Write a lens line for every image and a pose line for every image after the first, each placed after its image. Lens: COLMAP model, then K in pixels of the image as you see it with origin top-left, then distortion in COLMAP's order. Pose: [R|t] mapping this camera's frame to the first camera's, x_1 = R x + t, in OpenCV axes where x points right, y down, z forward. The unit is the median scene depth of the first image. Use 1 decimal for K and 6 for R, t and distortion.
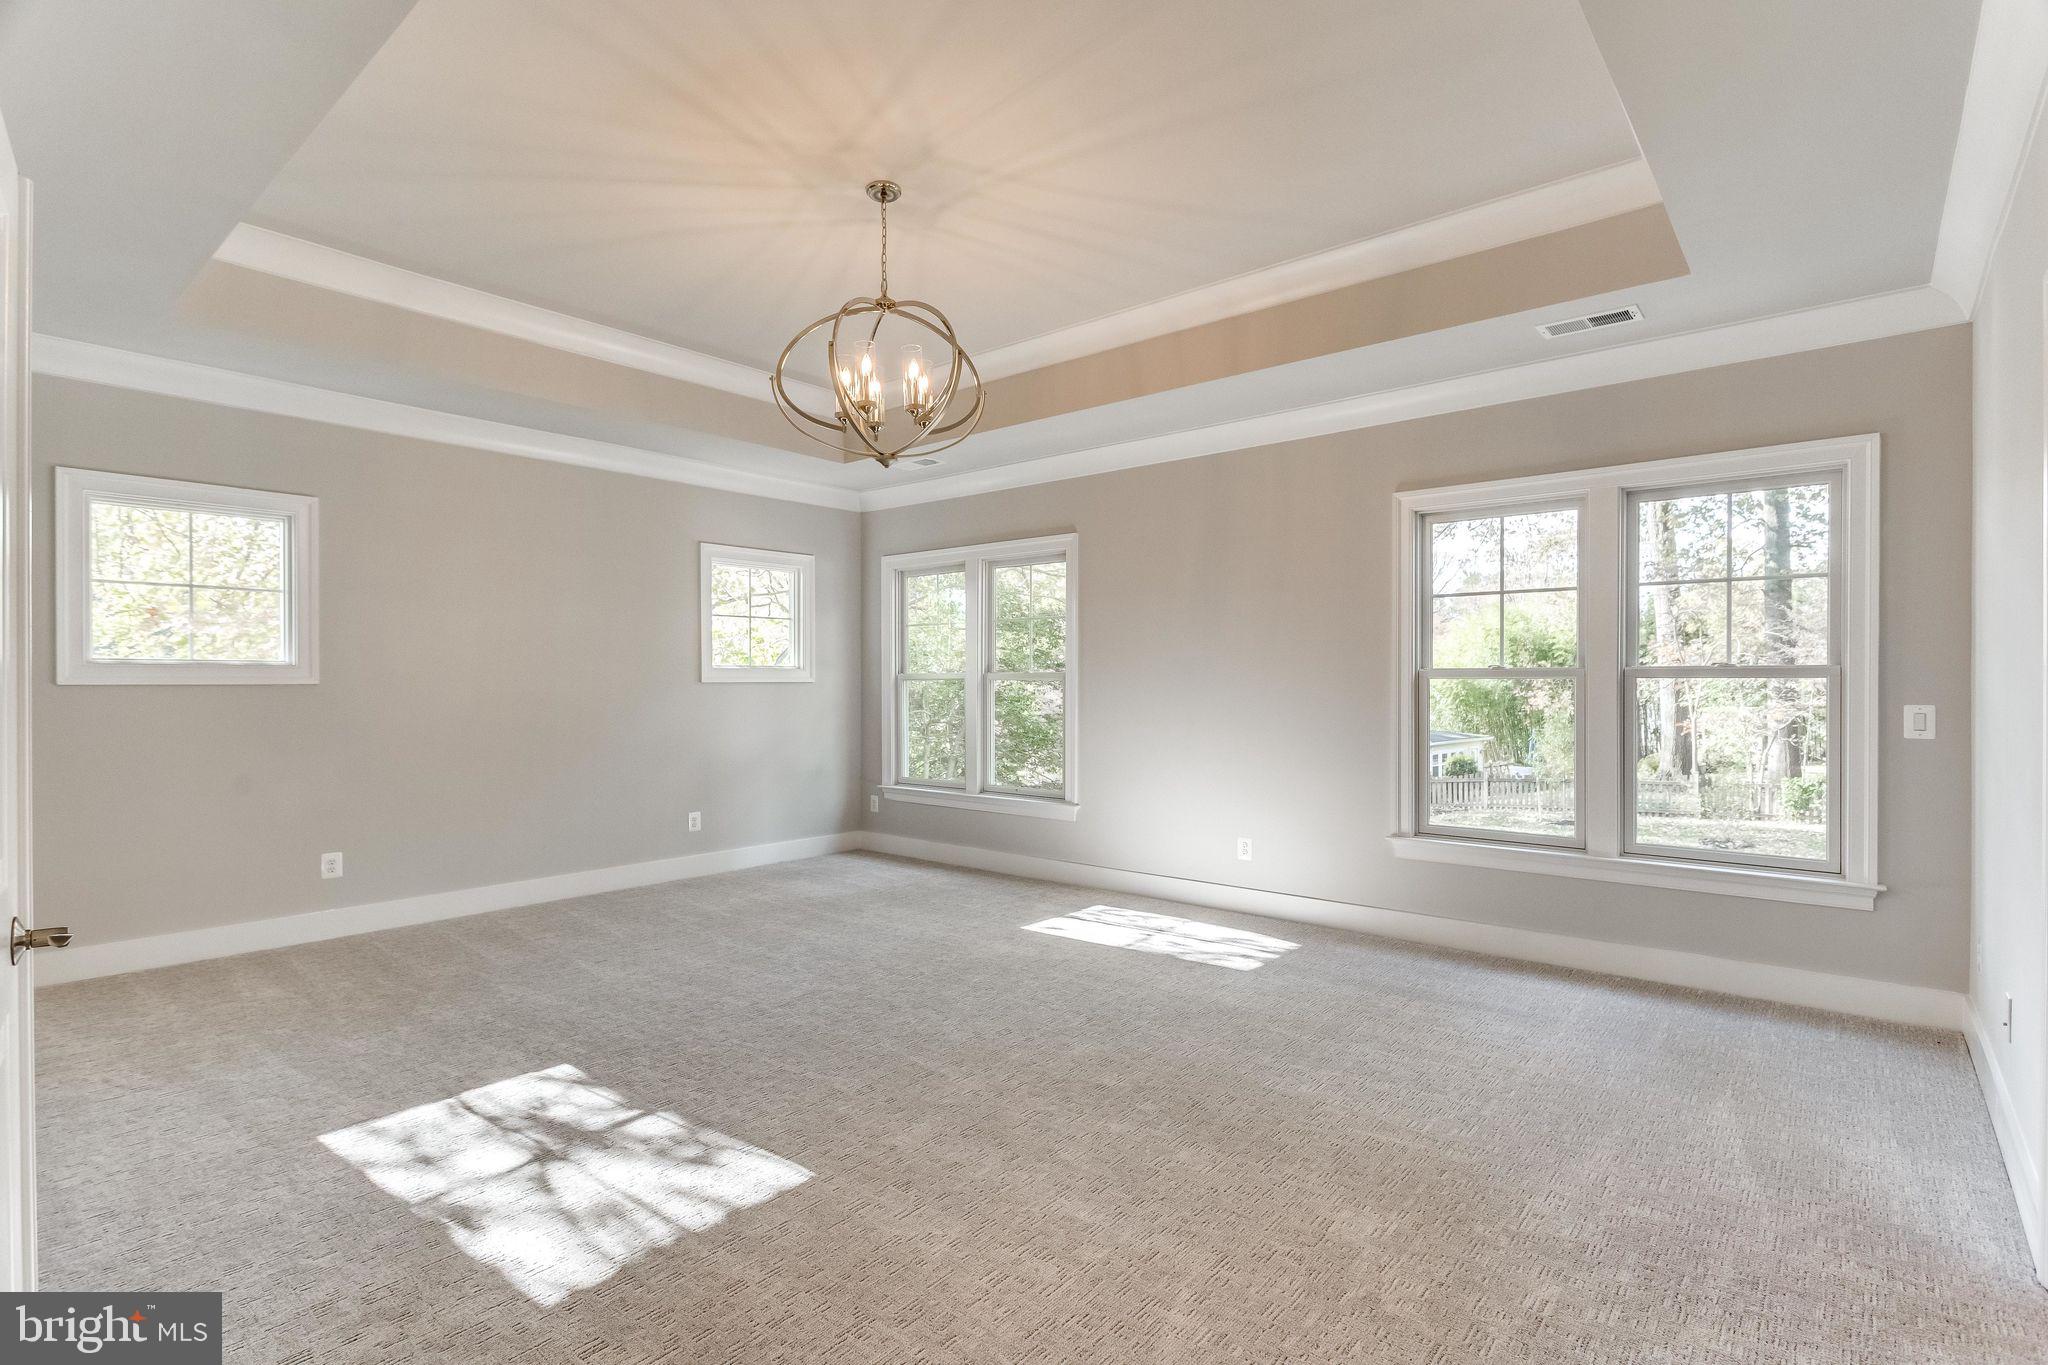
lens RADIAL K [[977.1, 0, 1021.7], [0, 977.1, 675.7], [0, 0, 1]] dist [0.011495, -0.000307]
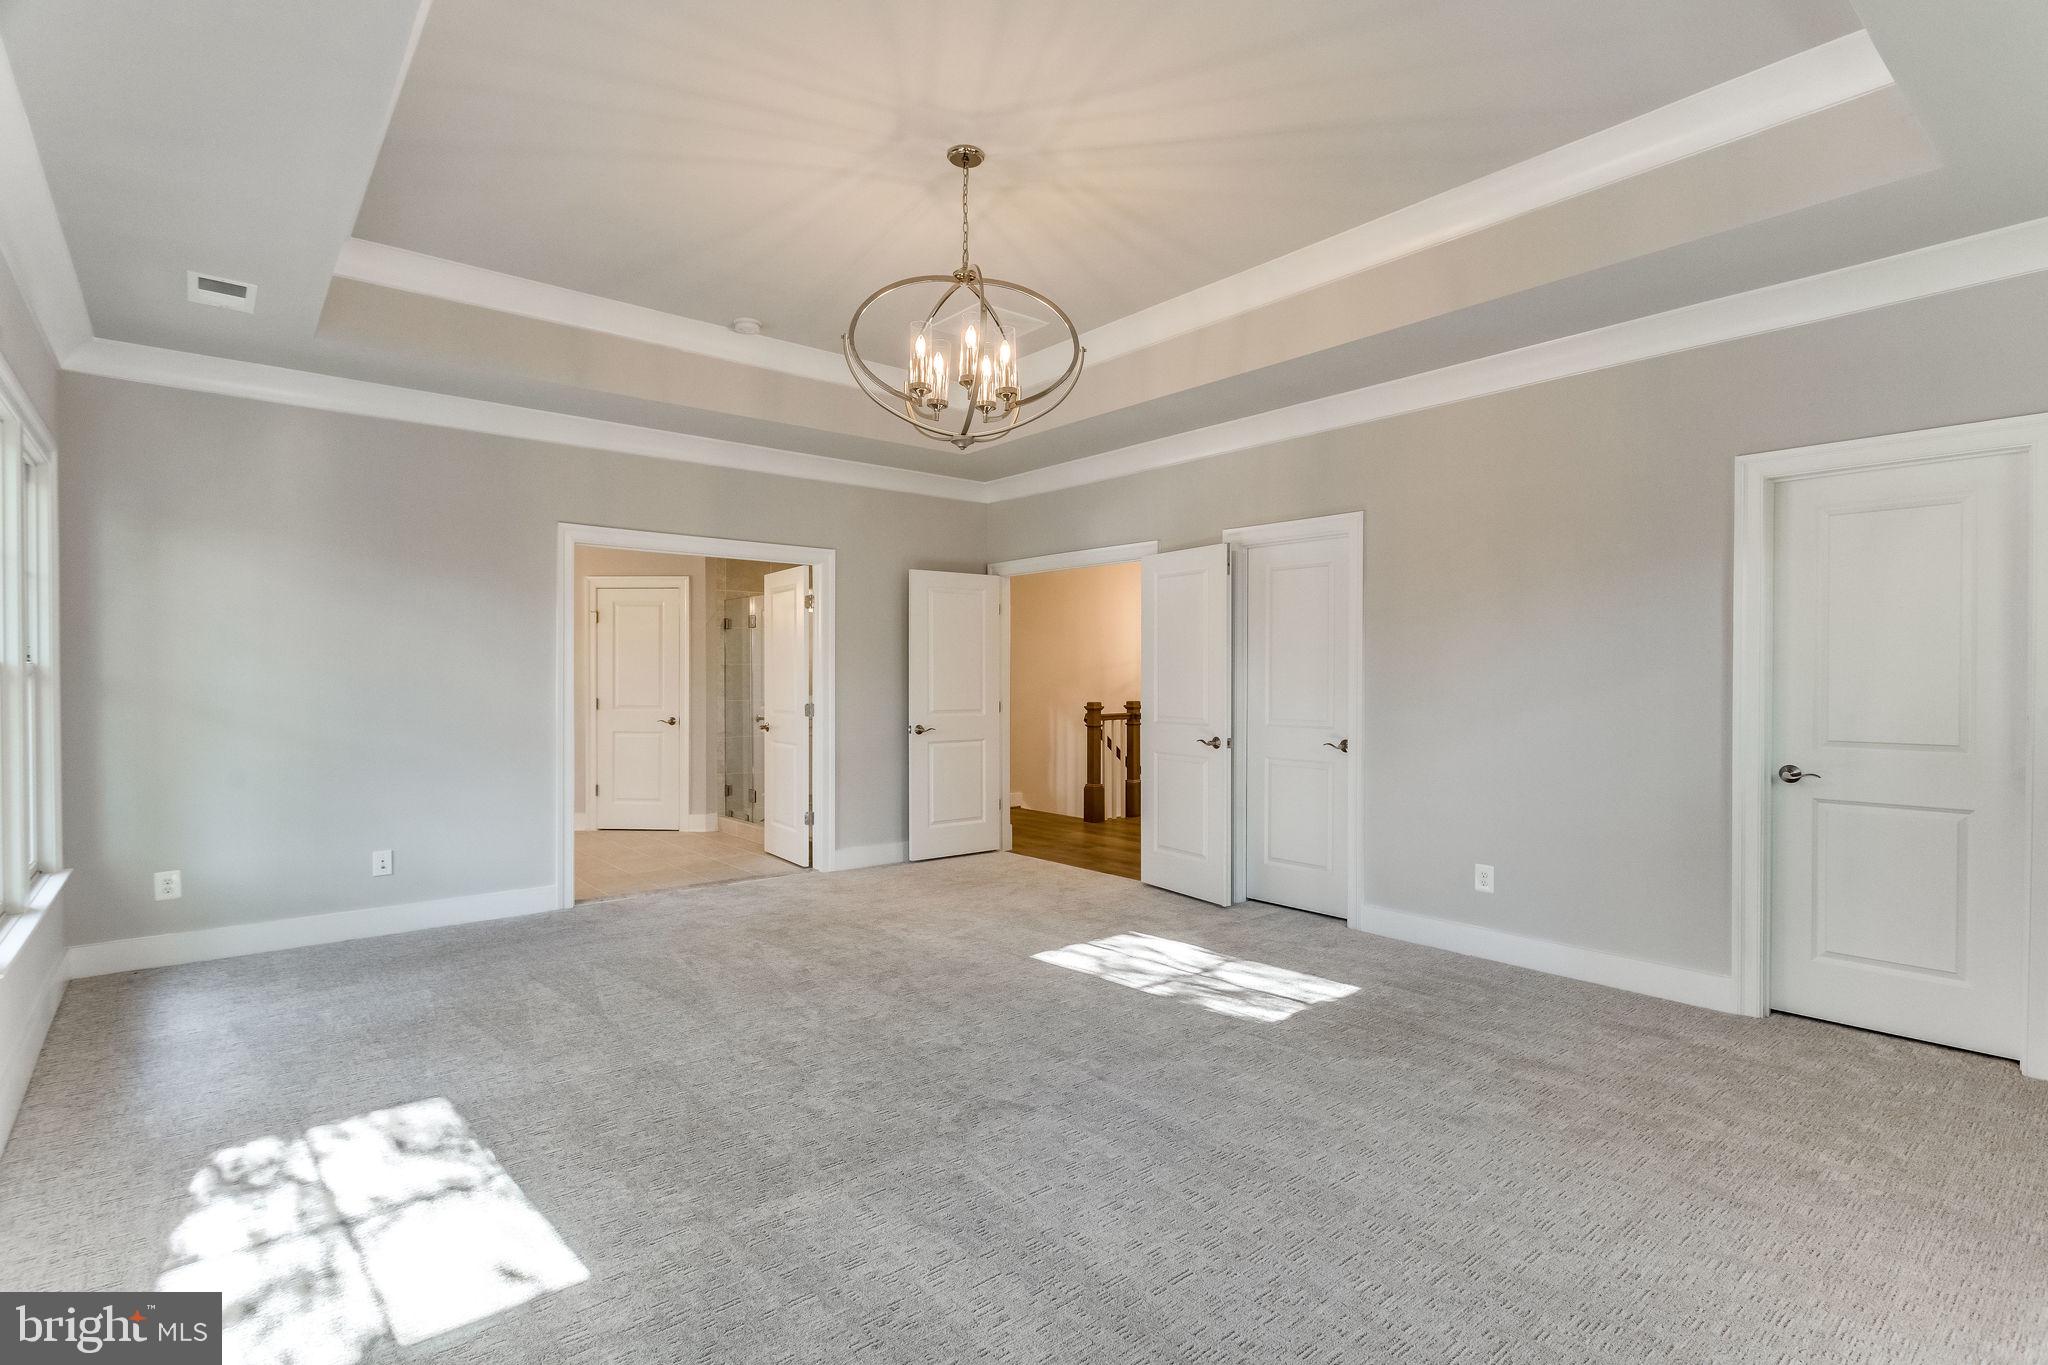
lens RADIAL K [[977.1, 0, 1021.7], [0, 977.1, 675.7], [0, 0, 1]] dist [0.011495, -0.000307]
pose [[-0.985131, -0.001939, 0.171791, -0.275260], [-0.003956, 0.999927, -0.011403, 0.007951], [-0.171757, -0.011913, -0.985067, 1.477170]]
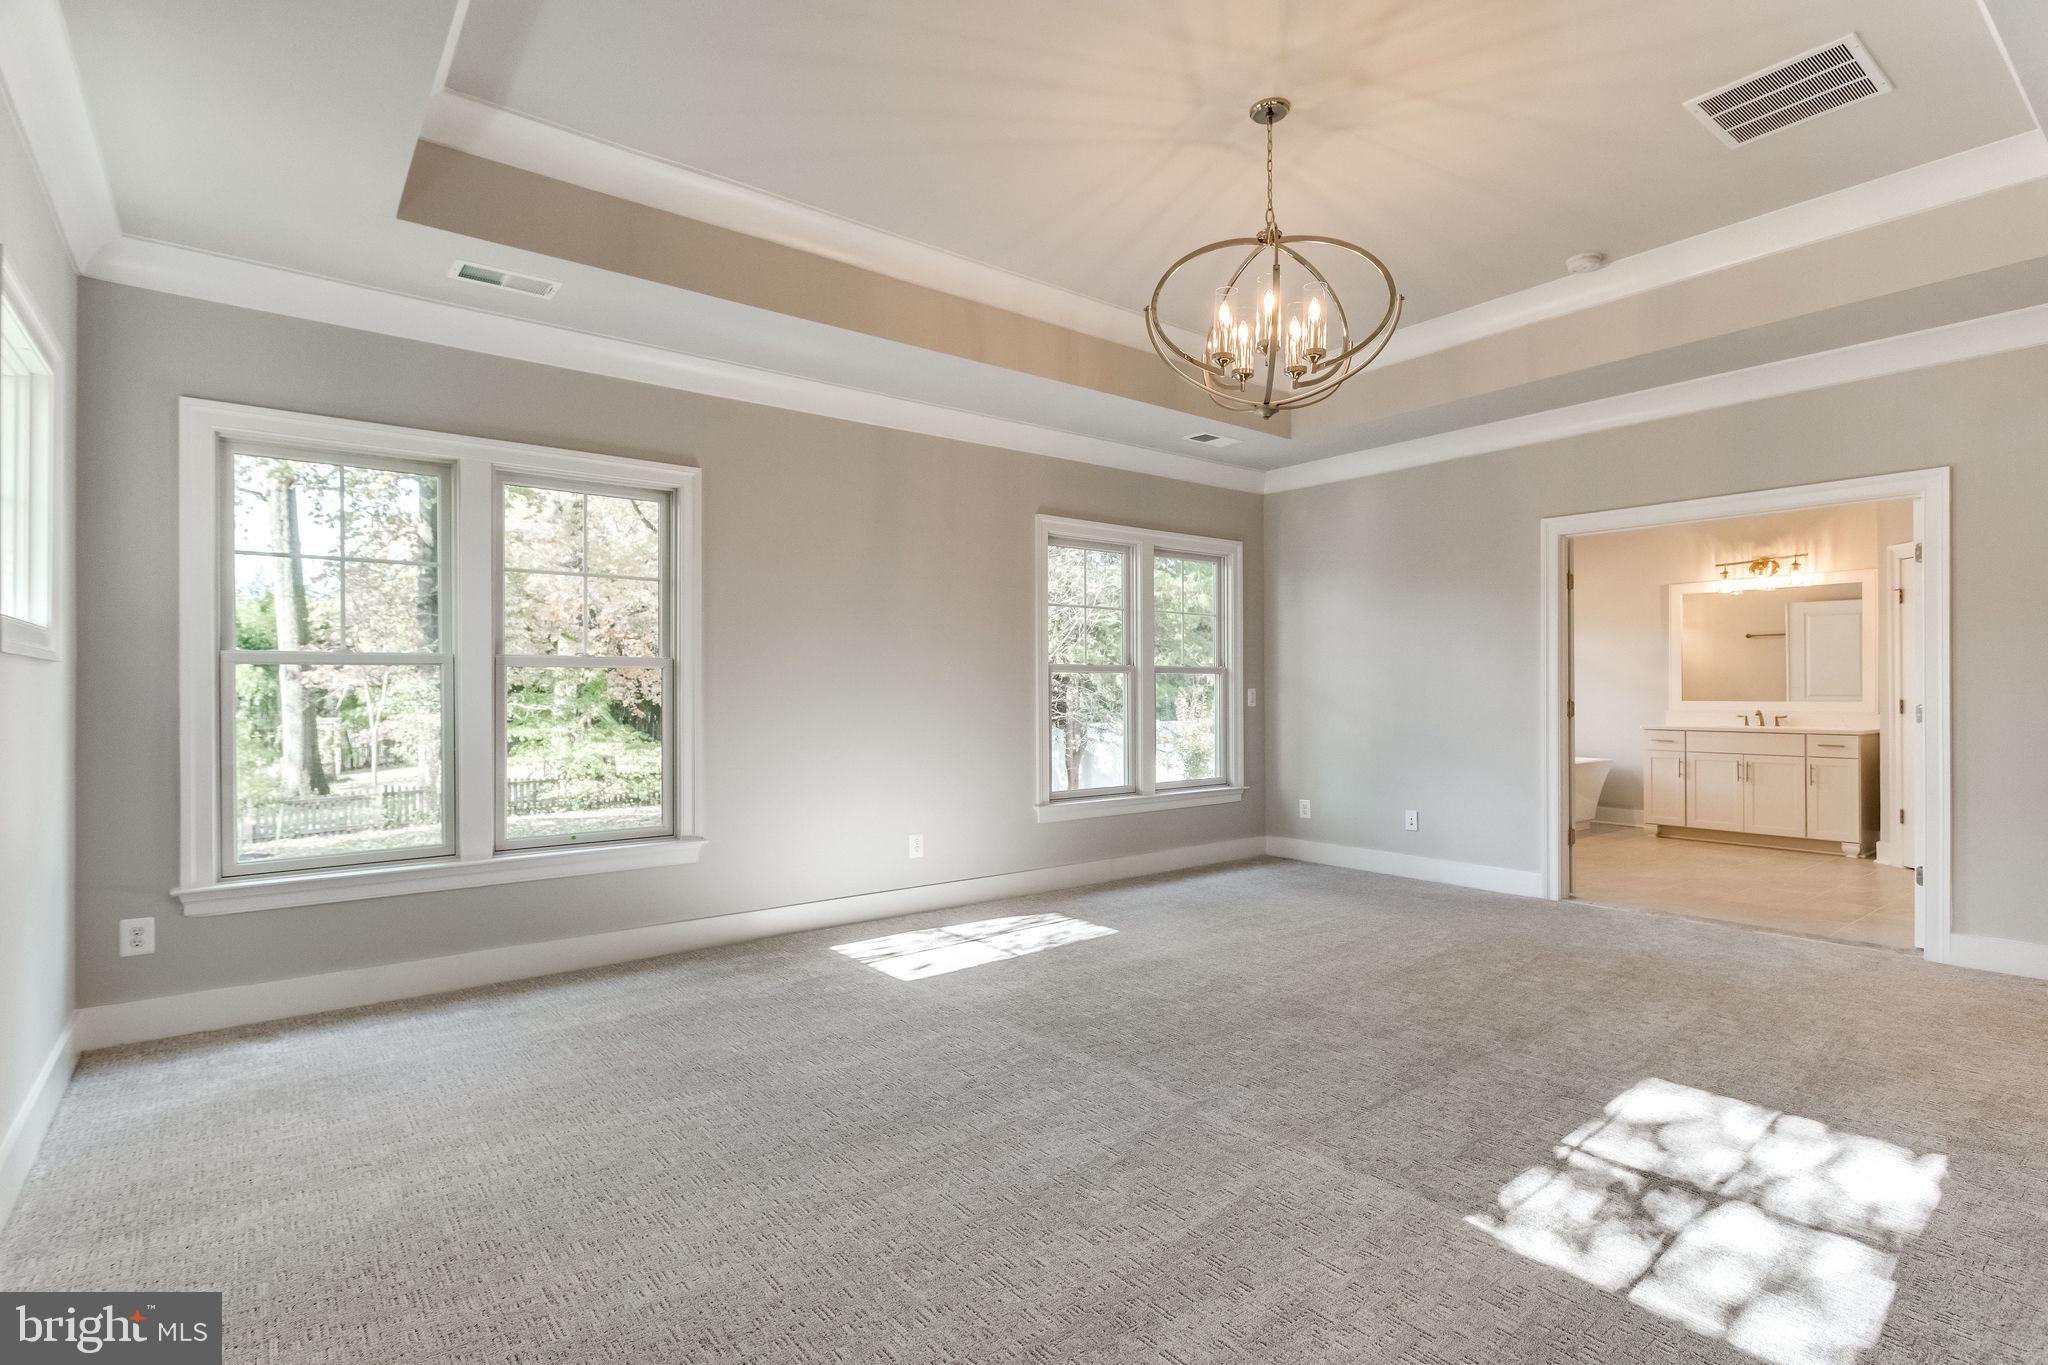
lens RADIAL K [[992.0, 0, 1042.0], [0, 992.0, 687.0], [0, 0, 1]] dist [0.000287, -0.002268]
pose [[0.193476, -0.001162, 0.981104, -0.822462], [-0.006972, 0.999972, 0.002559, 0.019146], [-0.981080, -0.007336, 0.193463, 0.795810]]
